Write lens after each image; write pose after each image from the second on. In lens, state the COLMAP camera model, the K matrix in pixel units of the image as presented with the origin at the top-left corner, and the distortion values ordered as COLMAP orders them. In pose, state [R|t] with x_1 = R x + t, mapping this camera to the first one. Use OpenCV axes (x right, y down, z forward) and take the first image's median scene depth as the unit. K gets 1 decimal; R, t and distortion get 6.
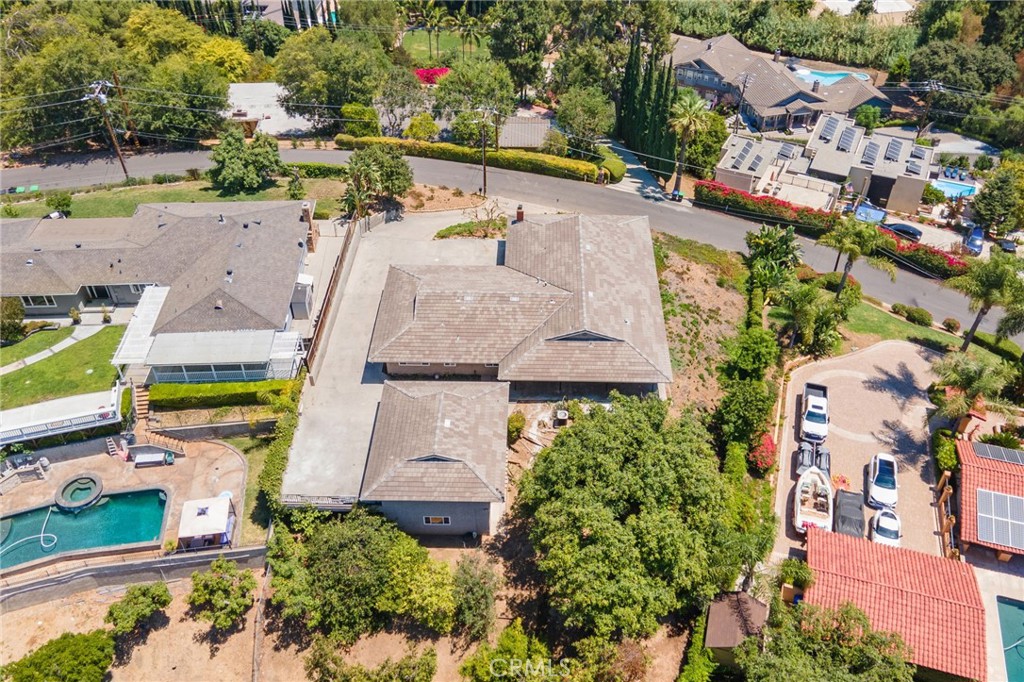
lens RADIAL K [[877.5, 0, 517.2], [0, 877.5, 341.0], [0, 0, 1]] dist [0.021142, 0.026249]
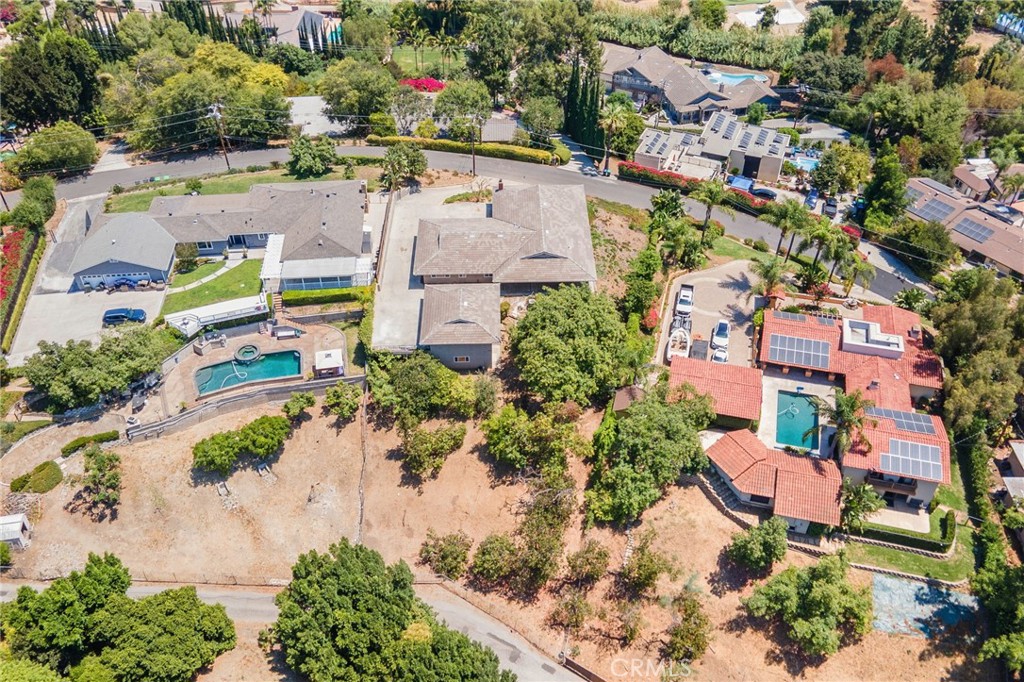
lens RADIAL K [[877.5, 0, 520.0], [0, 877.5, 336.5], [0, 0, 1]] dist [0.021142, 0.026249]
pose [[0.998734, -0.031203, 0.039461, -0.033615], [0.031001, 0.999503, 0.005712, 0.119916], [-0.039620, -0.004482, 0.999205, -0.575481]]
